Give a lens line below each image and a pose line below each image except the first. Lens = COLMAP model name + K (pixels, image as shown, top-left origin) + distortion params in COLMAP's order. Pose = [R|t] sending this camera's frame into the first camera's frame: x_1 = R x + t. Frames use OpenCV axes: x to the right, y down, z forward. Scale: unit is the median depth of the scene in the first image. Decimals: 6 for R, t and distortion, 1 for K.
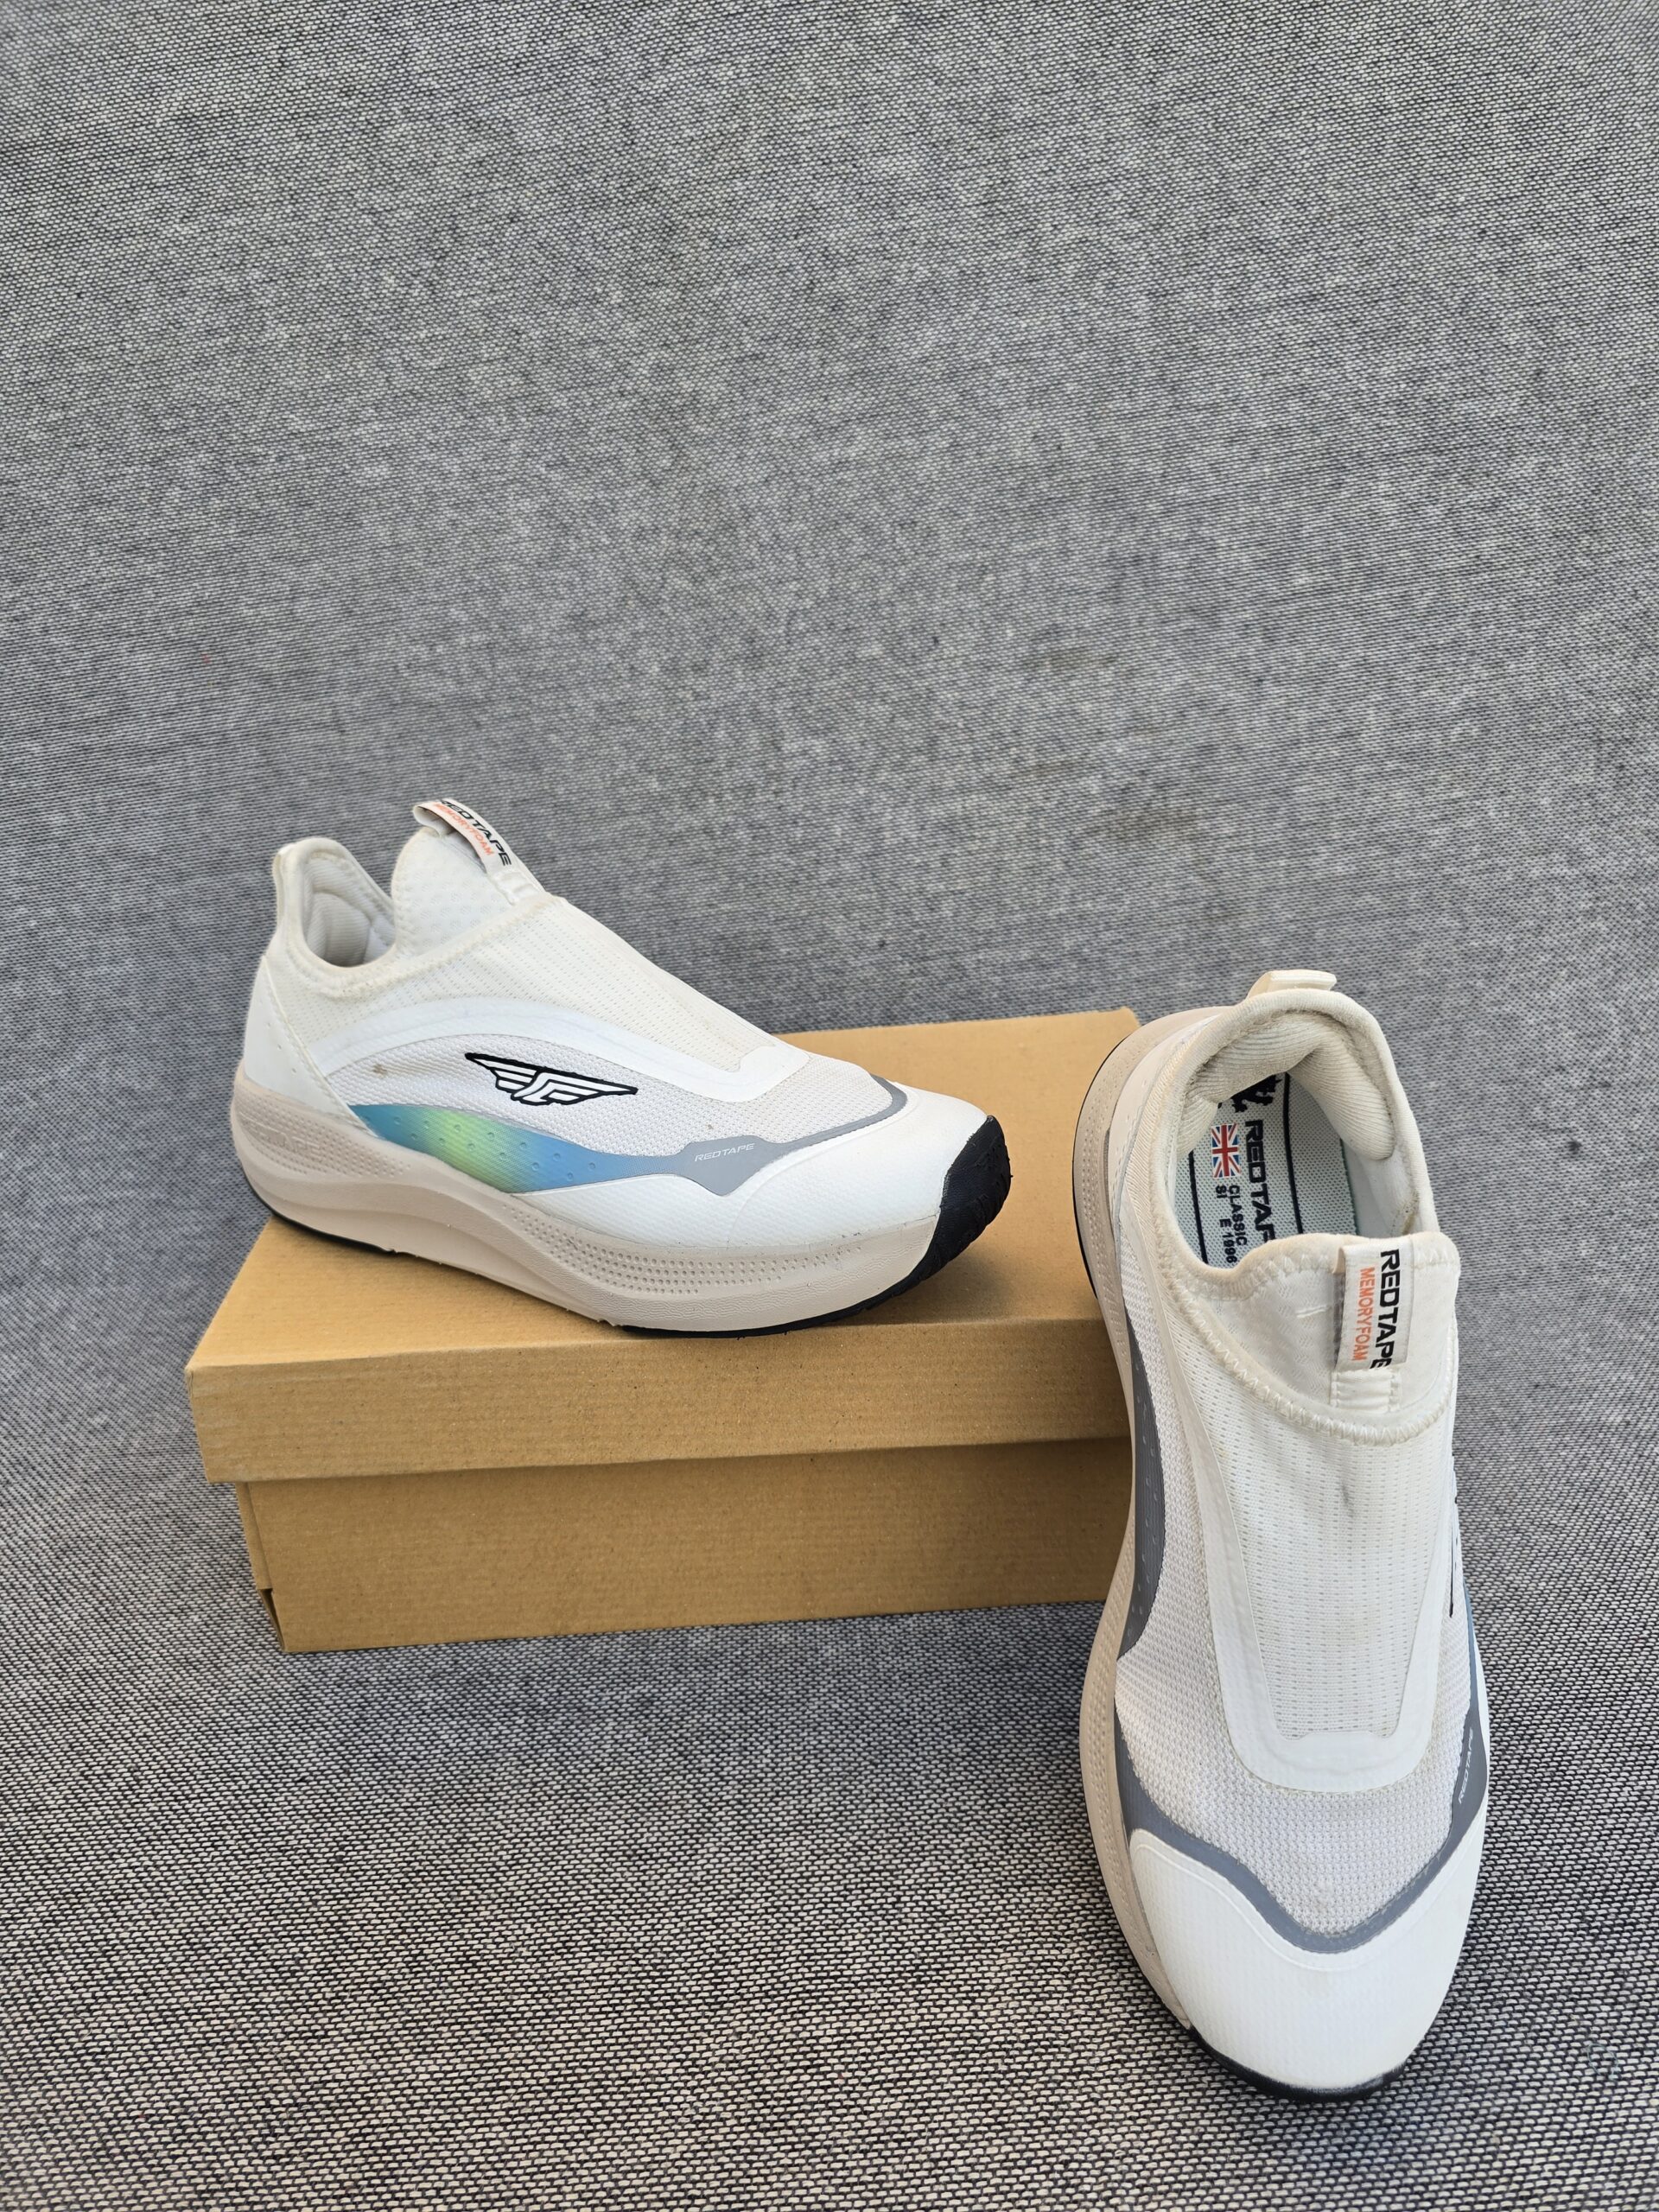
lens RADIAL K [[1507.2, 0, 833.2], [0, 1507.2, 1103.3], [0, 0, 1]] dist [0.032226, -0.040091]
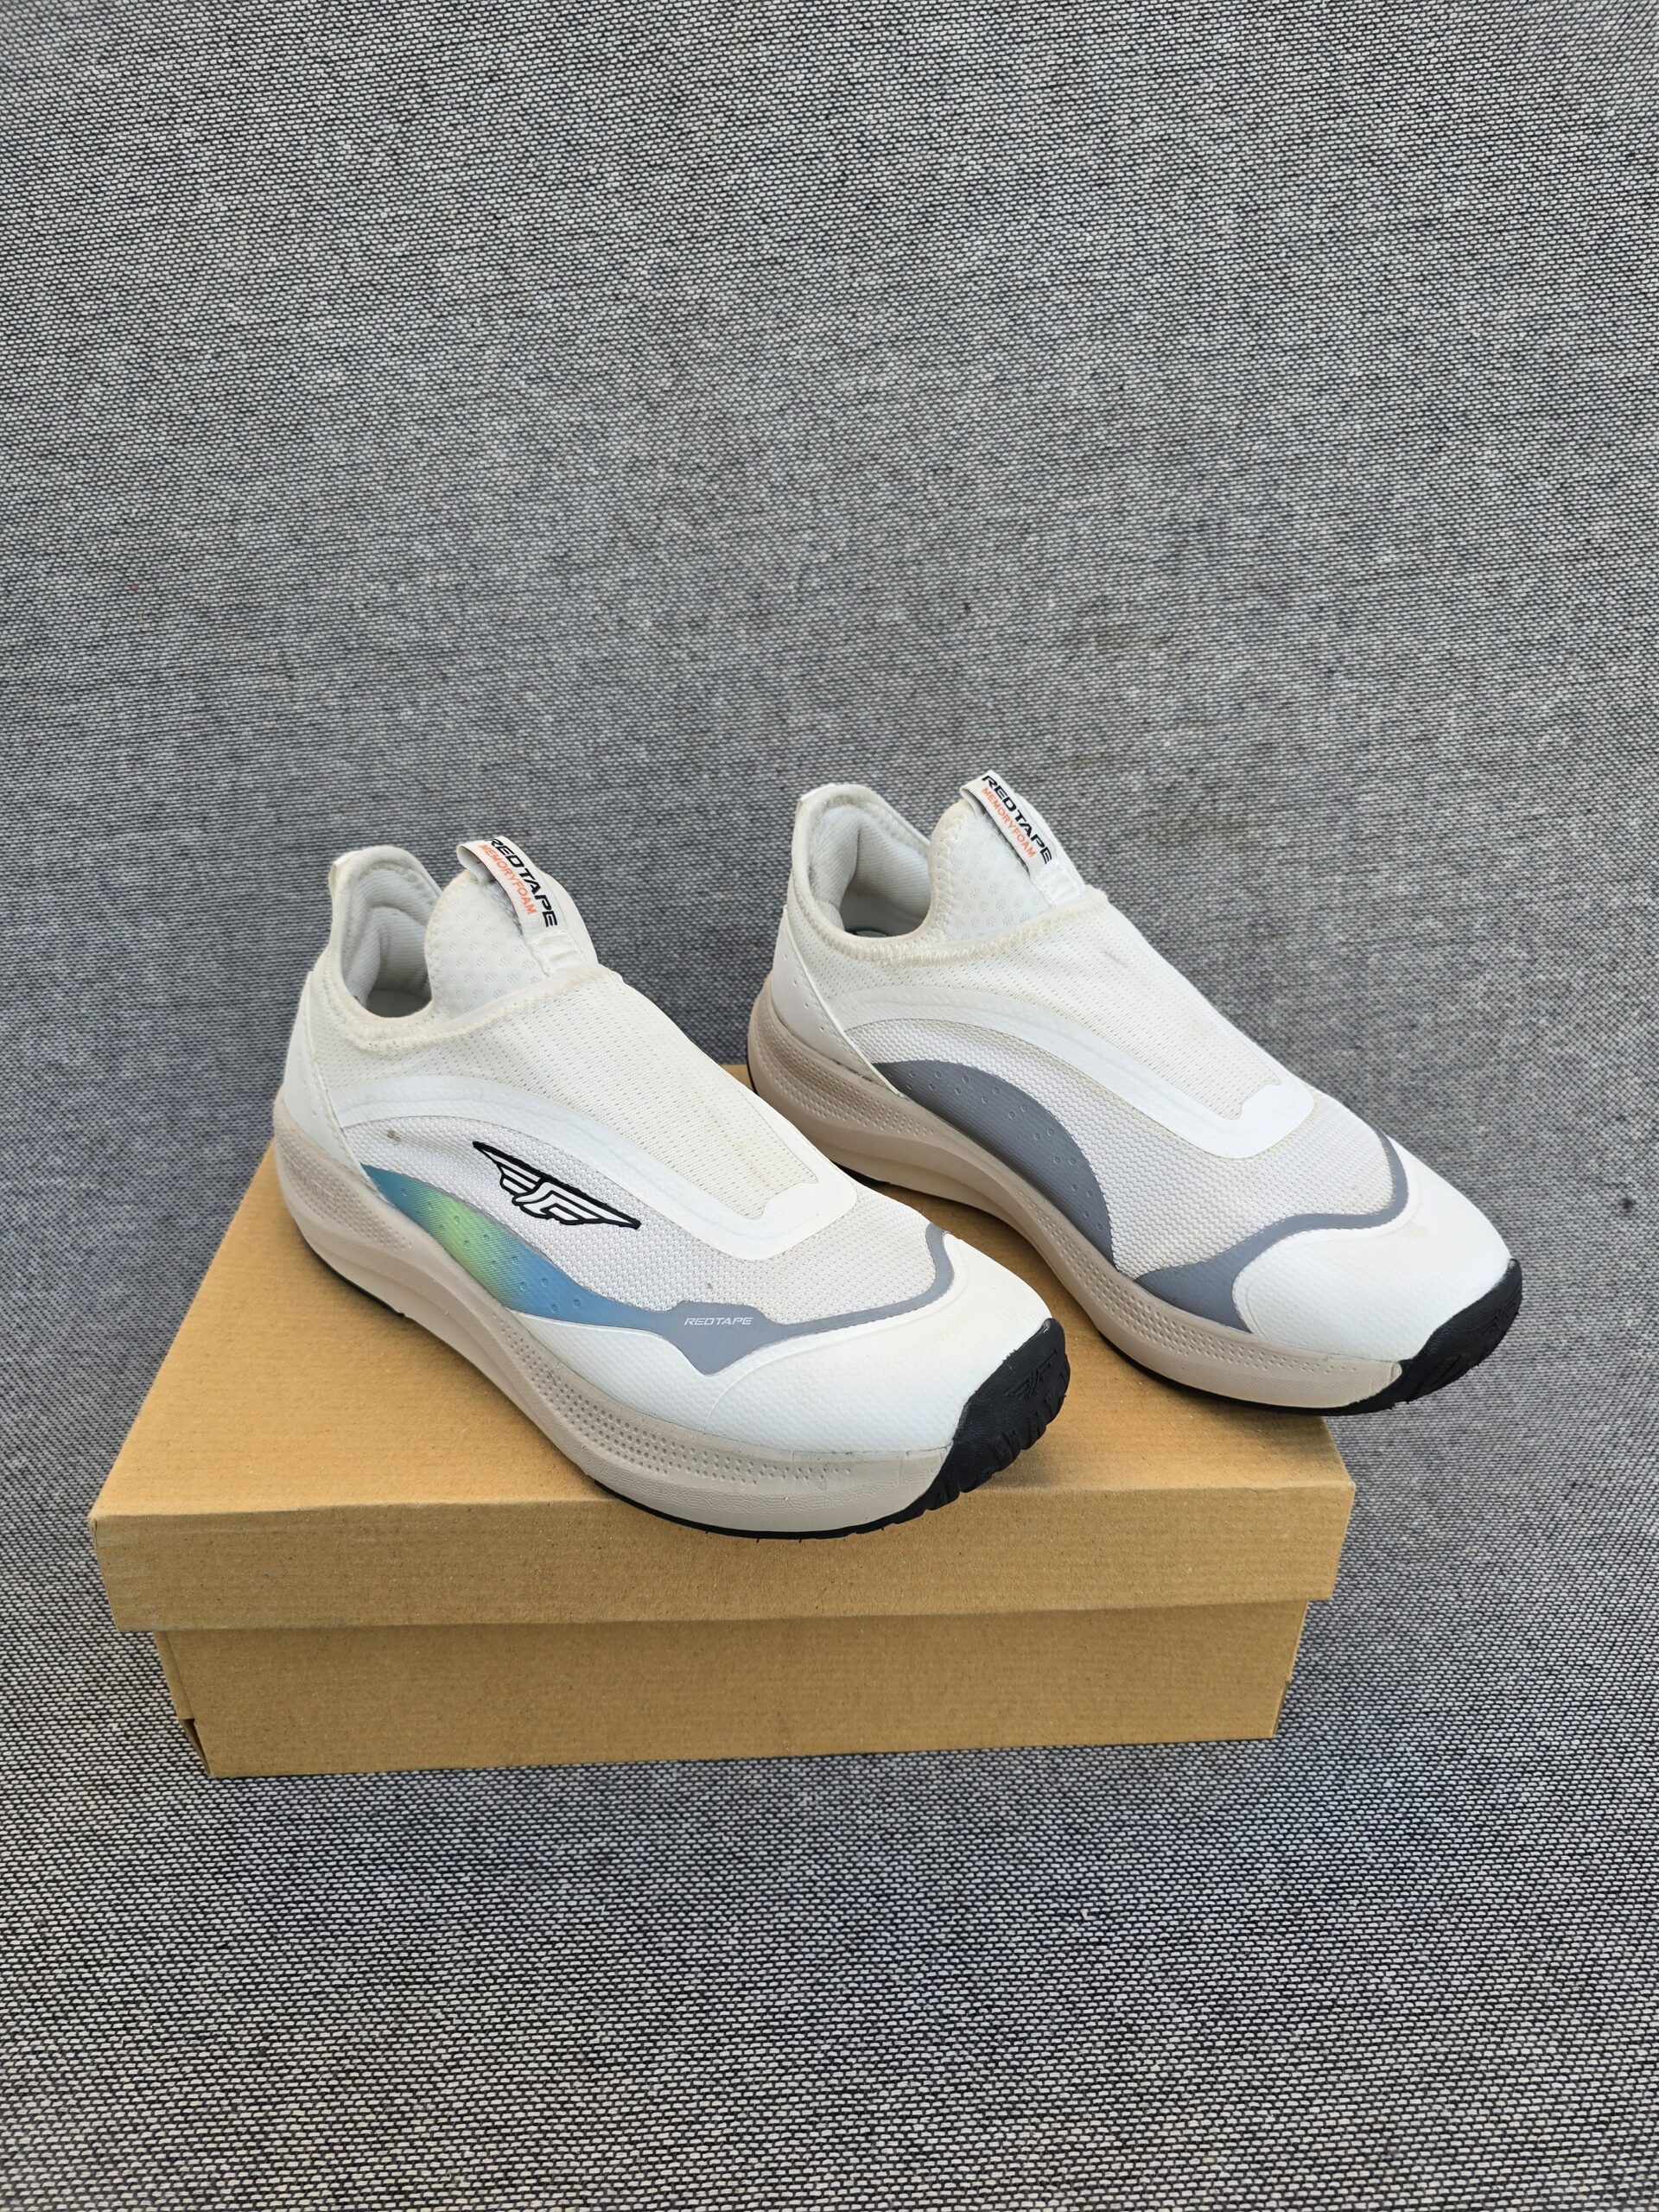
lens RADIAL K [[1510.3, 0, 837.8], [0, 1510.3, 1110.3], [0, 0, 1]] dist [0.026573, -0.033989]
pose [[0.999086, 0.039570, 0.016168, -0.010099], [-0.041138, 0.992834, 0.112200, -0.112483], [-0.011612, -0.112762, 0.993554, 0.093019]]
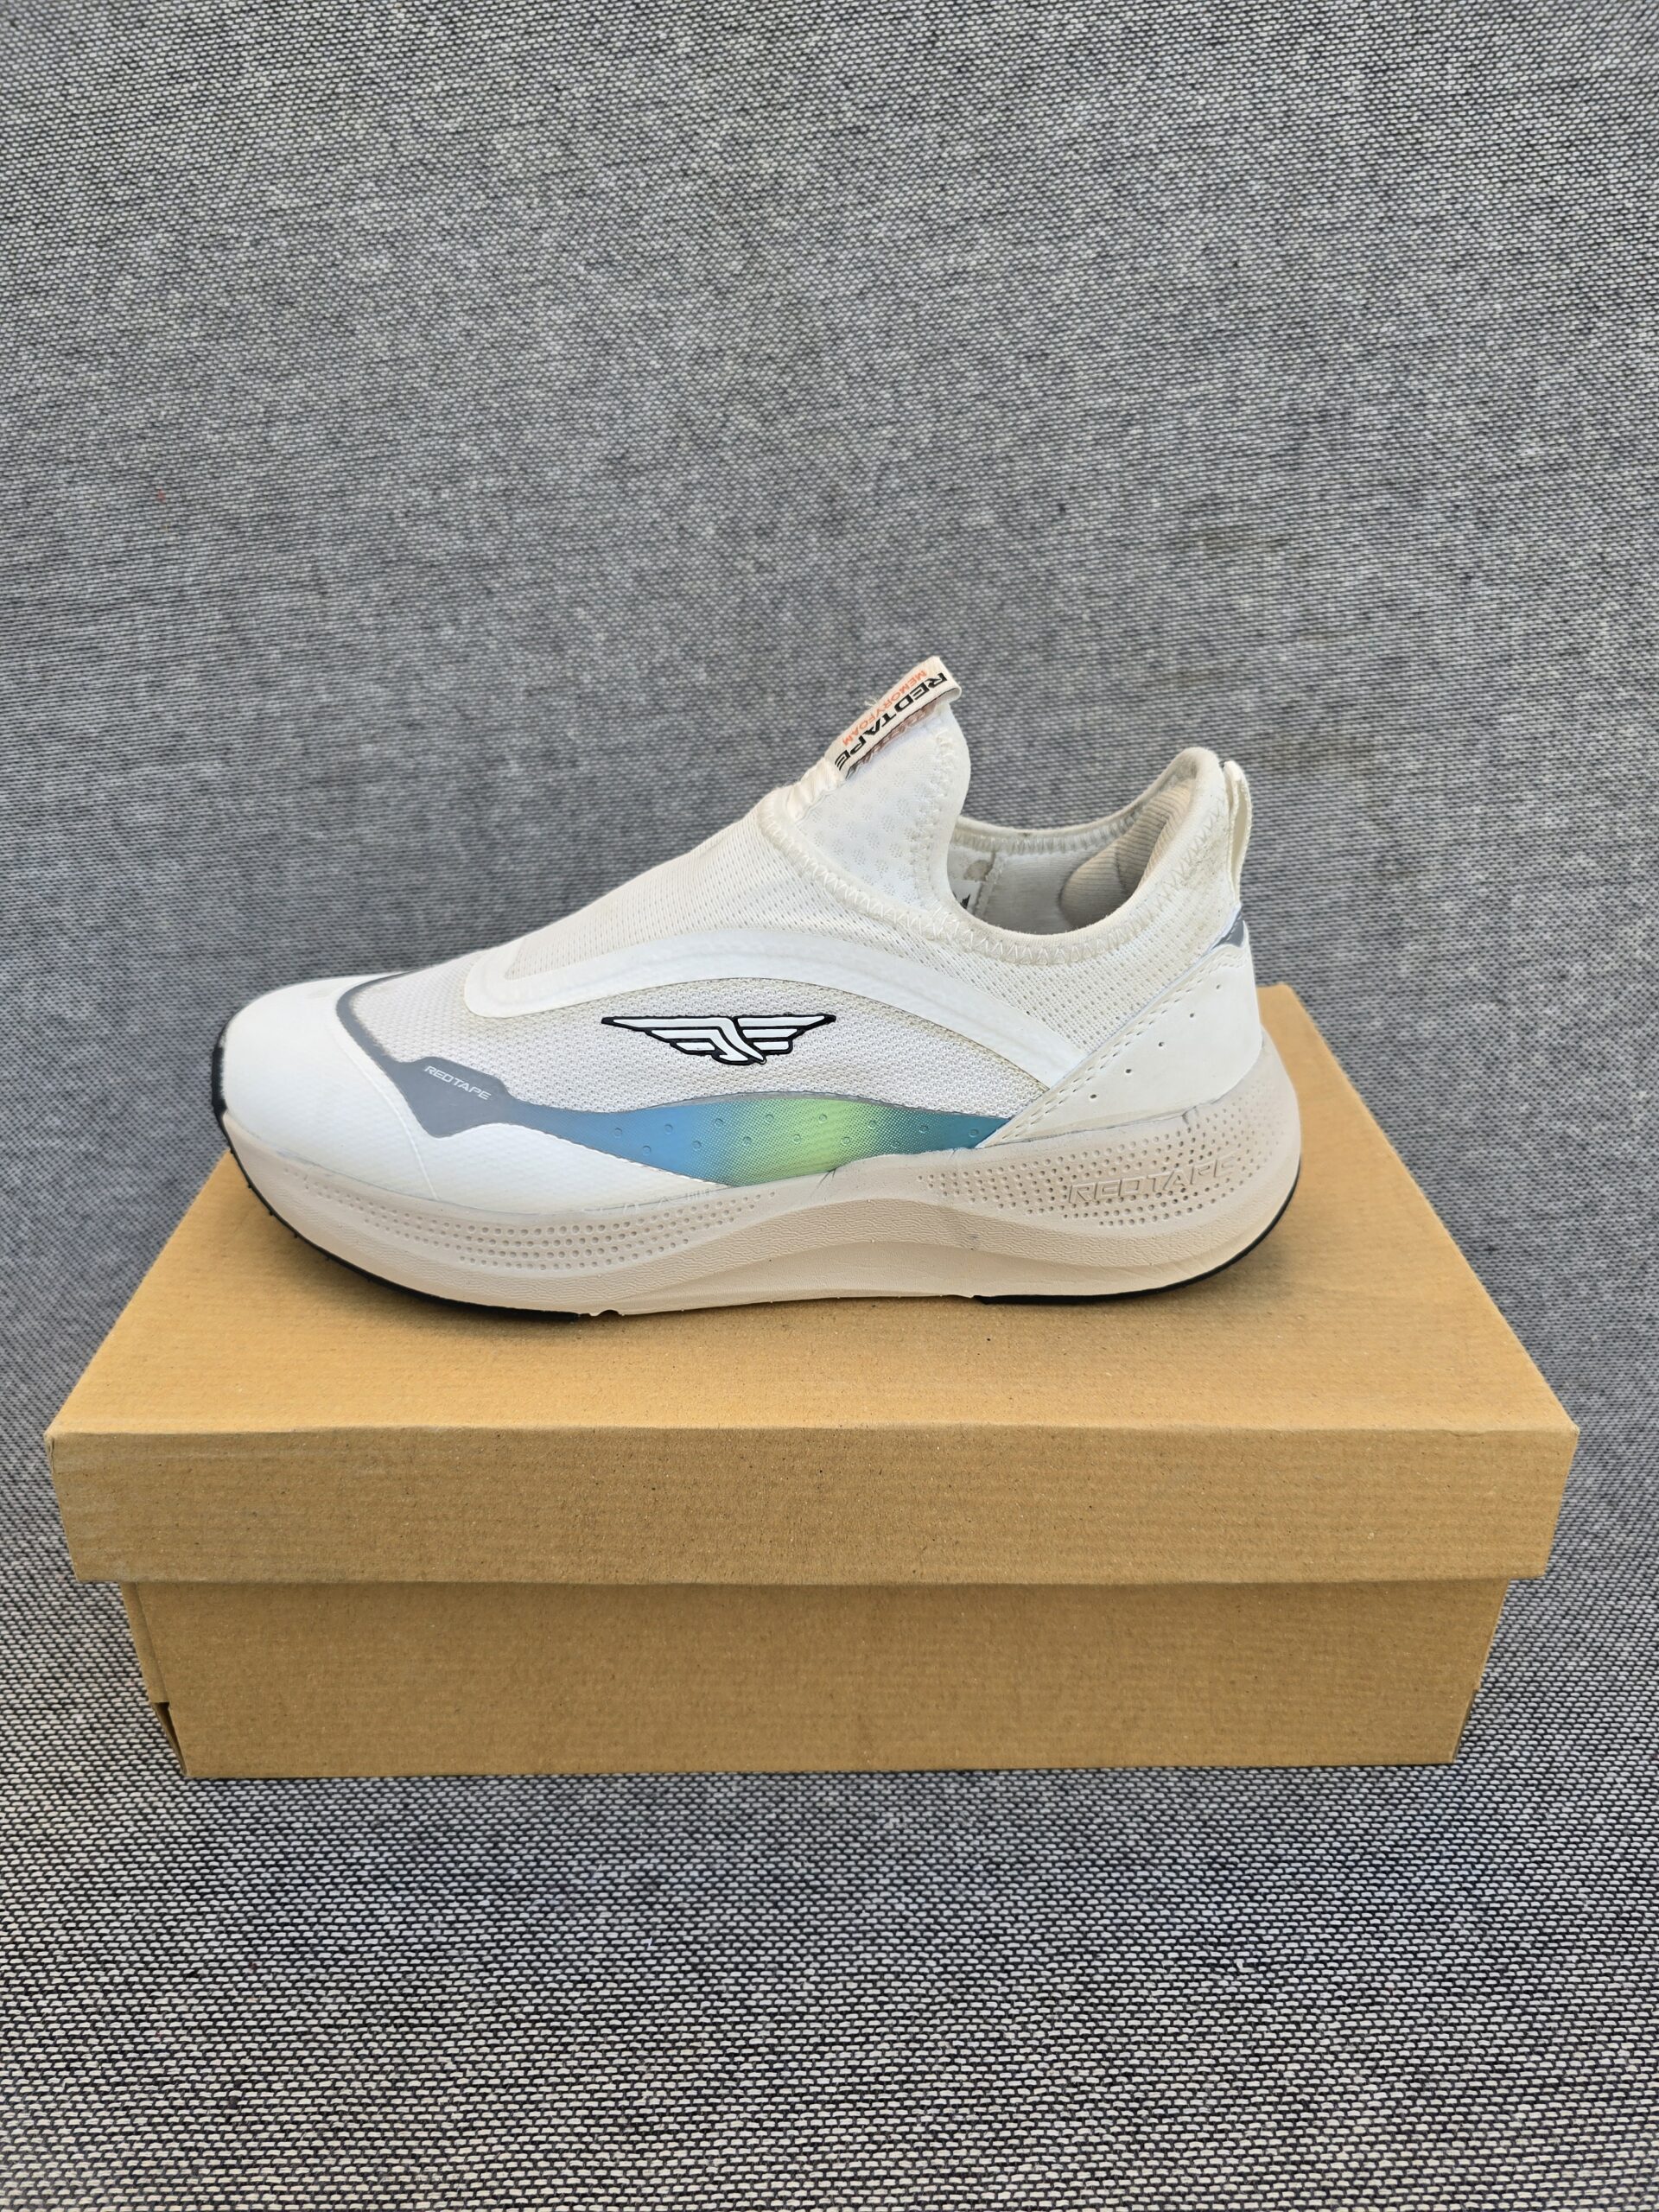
lens RADIAL K [[1519.5, 0, 818.9], [0, 1519.5, 1118.5], [0, 0, 1]] dist [0.023591, -0.034321]
pose [[0.998598, 0.050610, -0.015546, -0.032033], [-0.049662, 0.997179, 0.056281, -0.023868], [0.018350, -0.055430, 0.998294, 0.177204]]
